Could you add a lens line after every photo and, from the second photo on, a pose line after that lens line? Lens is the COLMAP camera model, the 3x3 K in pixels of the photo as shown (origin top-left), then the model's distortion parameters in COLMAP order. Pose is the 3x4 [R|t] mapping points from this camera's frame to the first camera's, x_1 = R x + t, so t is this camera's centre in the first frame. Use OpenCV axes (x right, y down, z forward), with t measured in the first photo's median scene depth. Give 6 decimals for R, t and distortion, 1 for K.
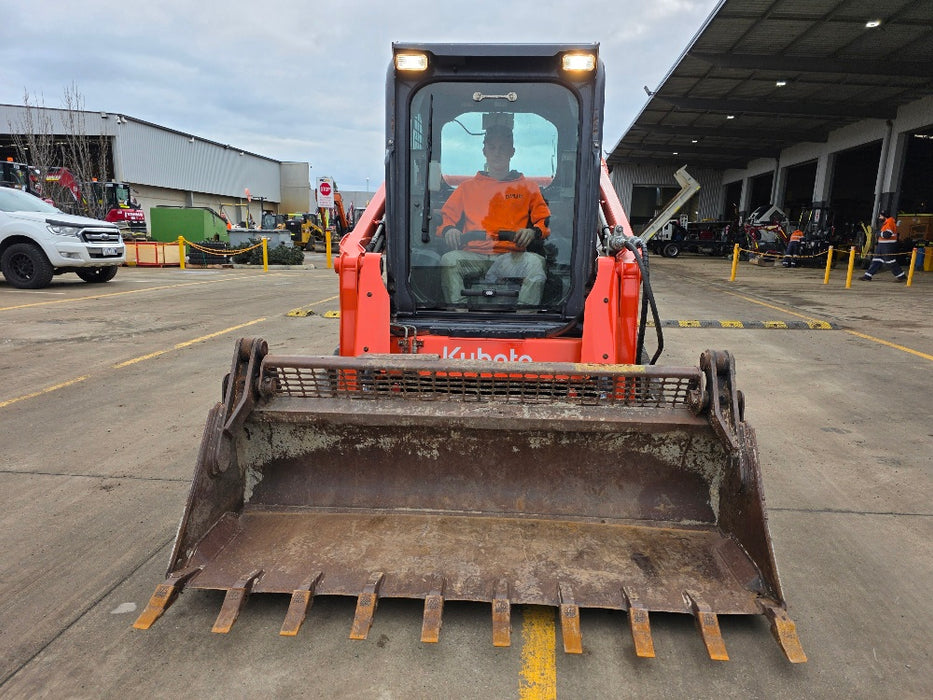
lens RADIAL K [[627.0, 0, 468.5], [0, 627.0, 360.2], [0, 0, 1]] dist [0.047853, -0.040550]
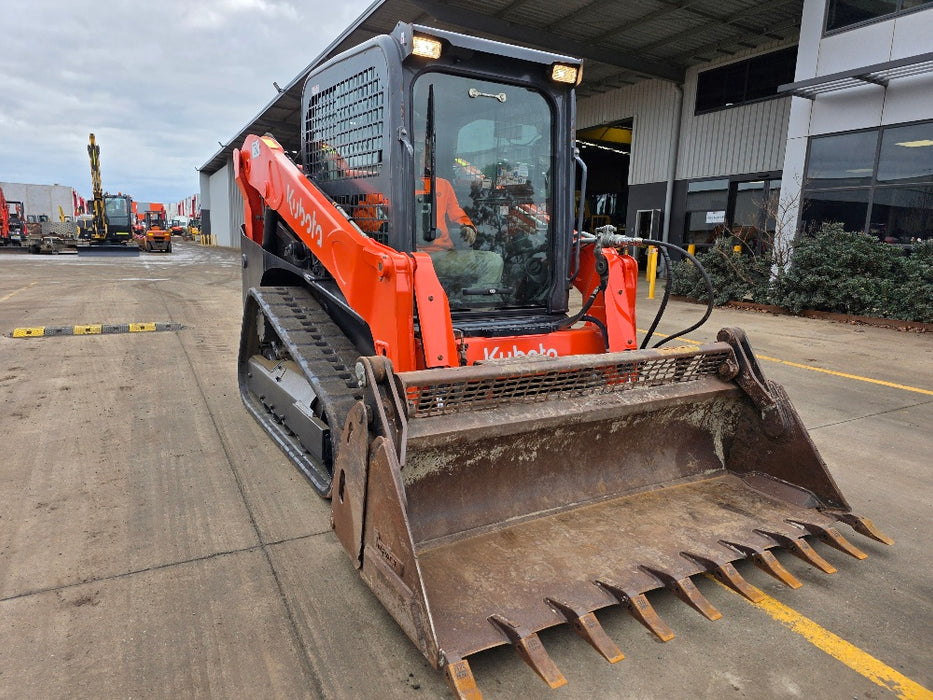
lens RADIAL K [[627.0, 0, 455.1], [0, 627.0, 353.4], [0, 0, 1]] dist [0.047853, -0.040550]
pose [[0.831958, -0.097888, 0.546135, -0.675815], [0.100274, 0.994632, 0.025523, -0.047567], [-0.545702, 0.033529, 0.837308, 0.235404]]
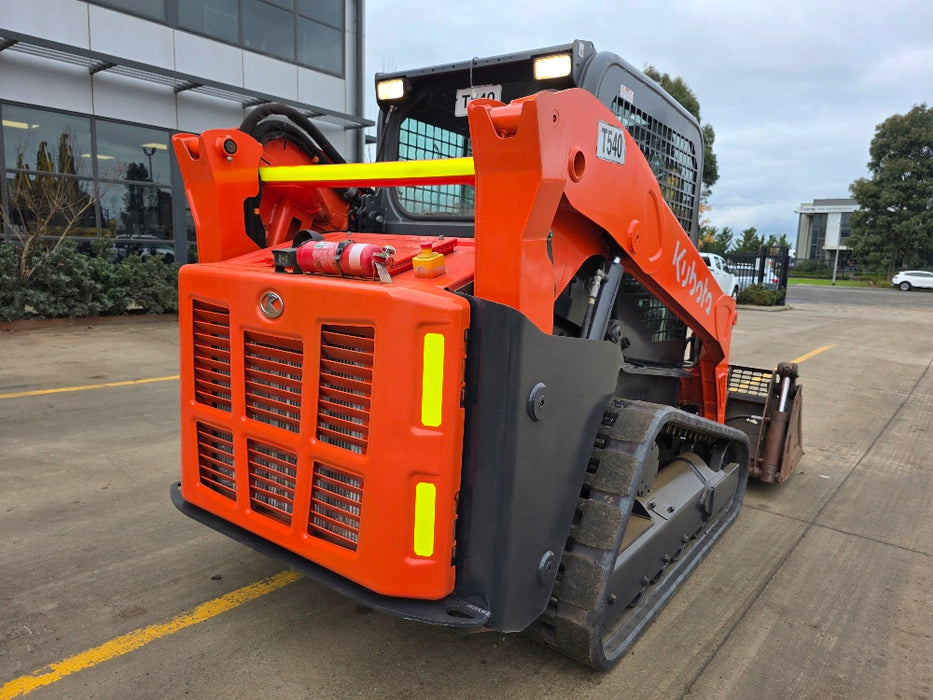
lens RADIAL K [[627.0, 0, 471.9], [0, 627.0, 351.2], [0, 0, 1]] dist [0.047853, -0.040550]
pose [[-0.846185, -0.142665, 0.513436, -0.458149], [0.041904, 0.942699, 0.331003, -0.571056], [-0.531238, 0.301605, -0.791720, 2.487203]]
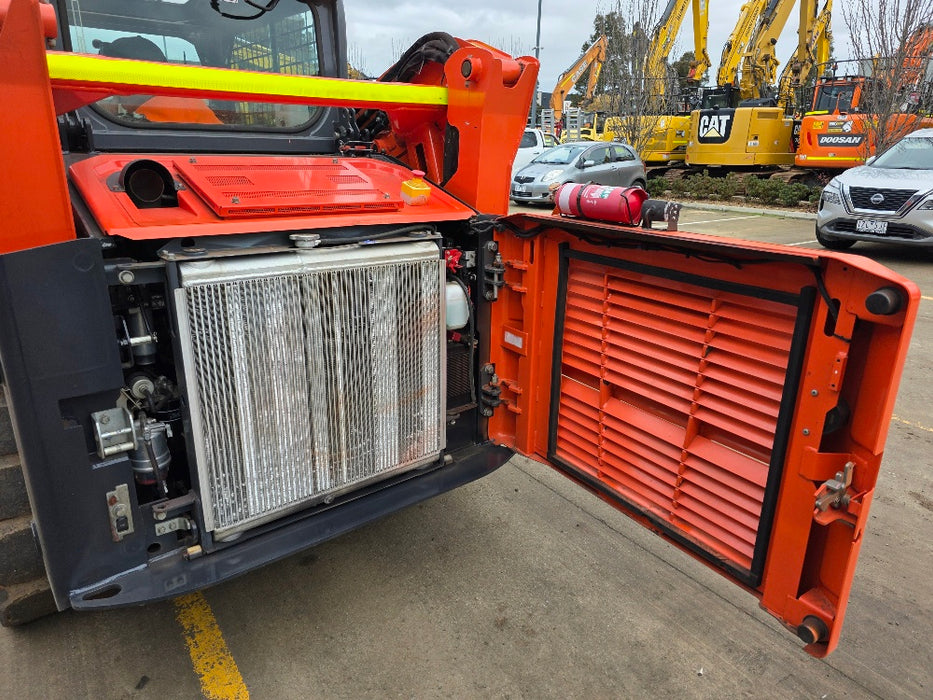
lens RADIAL K [[627.0, 0, 463.9], [0, 627.0, 350.7], [0, 0, 1]] dist [0.047853, -0.040550]
pose [[-0.735336, 0.180694, -0.653170, 0.435396], [-0.170595, 0.883411, 0.436443, -0.604970], [0.655880, 0.432359, -0.618779, 2.521056]]
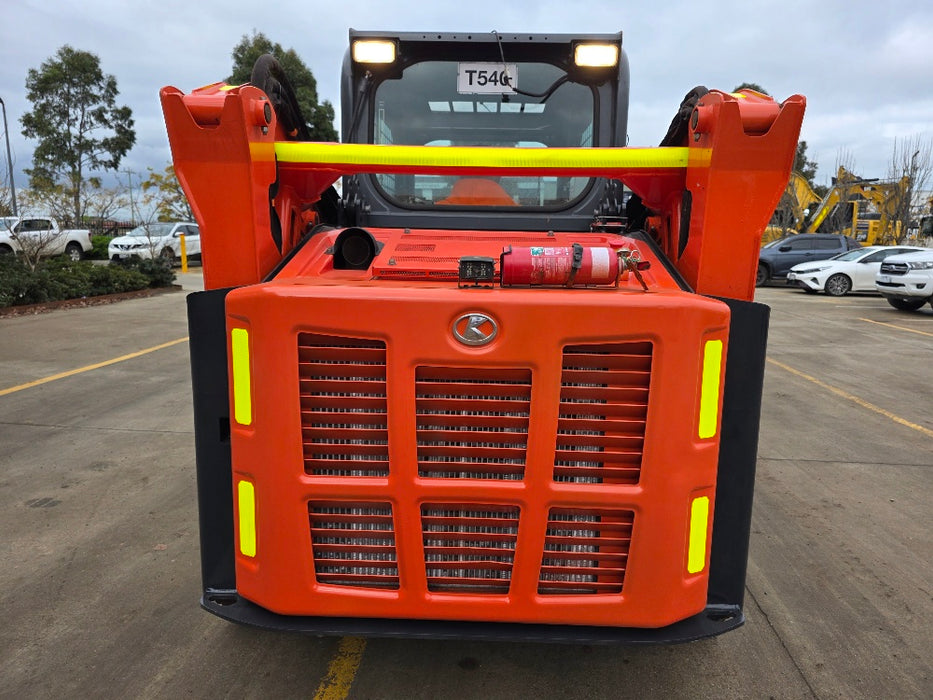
lens RADIAL K [[627.0, 0, 473.3], [0, 627.0, 347.1], [0, 0, 1]] dist [0.047853, -0.040550]
pose [[-0.998561, -0.029316, -0.044904, 0.120585], [-0.043642, 0.930862, 0.362756, -0.582502], [0.031165, 0.364193, -0.930802, 2.554457]]
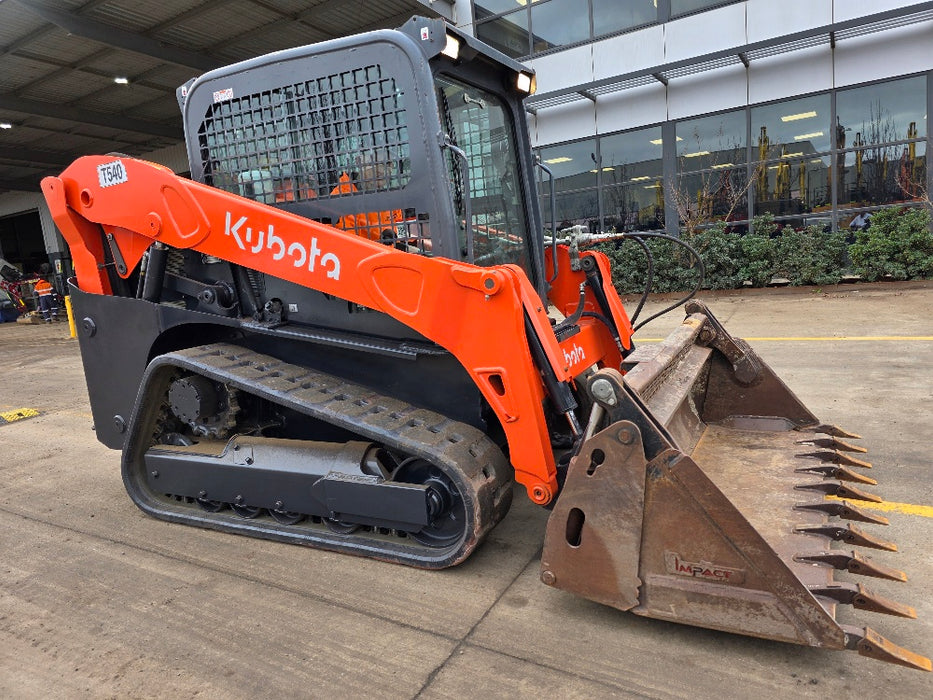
lens RADIAL K [[627.0, 0, 473.4], [0, 627.0, 350.7], [0, 0, 1]] dist [0.047853, -0.040550]
pose [[0.393726, -0.198980, 0.897433, -1.026836], [0.282329, 0.955278, 0.087940, -0.160957], [-0.874797, 0.218747, 0.432296, 0.770657]]
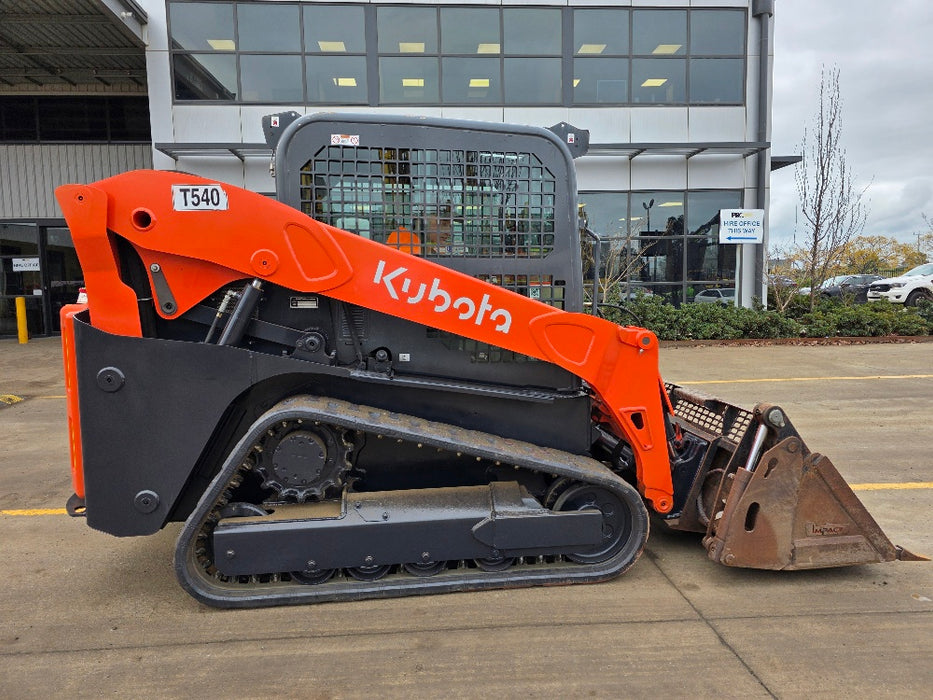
lens RADIAL K [[627.0, 0, 470.4], [0, 627.0, 347.4], [0, 0, 1]] dist [0.047853, -0.040550]
pose [[-0.207871, -0.116238, 0.971225, -1.245305], [0.205277, 0.965619, 0.159502, -0.397343], [-0.956374, 0.232526, -0.176864, 1.595590]]
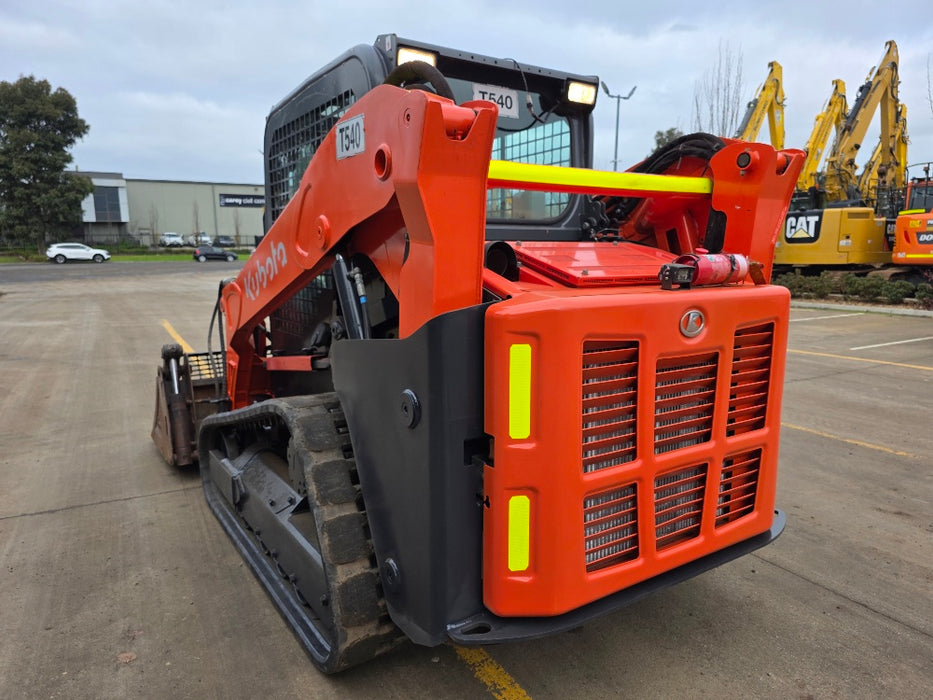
lens RADIAL K [[627.0, 0, 469.3], [0, 627.0, 350.2], [0, 0, 1]] dist [0.047853, -0.040550]
pose [[-0.798660, 0.075621, -0.597012, 0.687496], [-0.138460, 0.942365, 0.304593, -0.543290], [0.585637, 0.325929, -0.742159, 2.407129]]
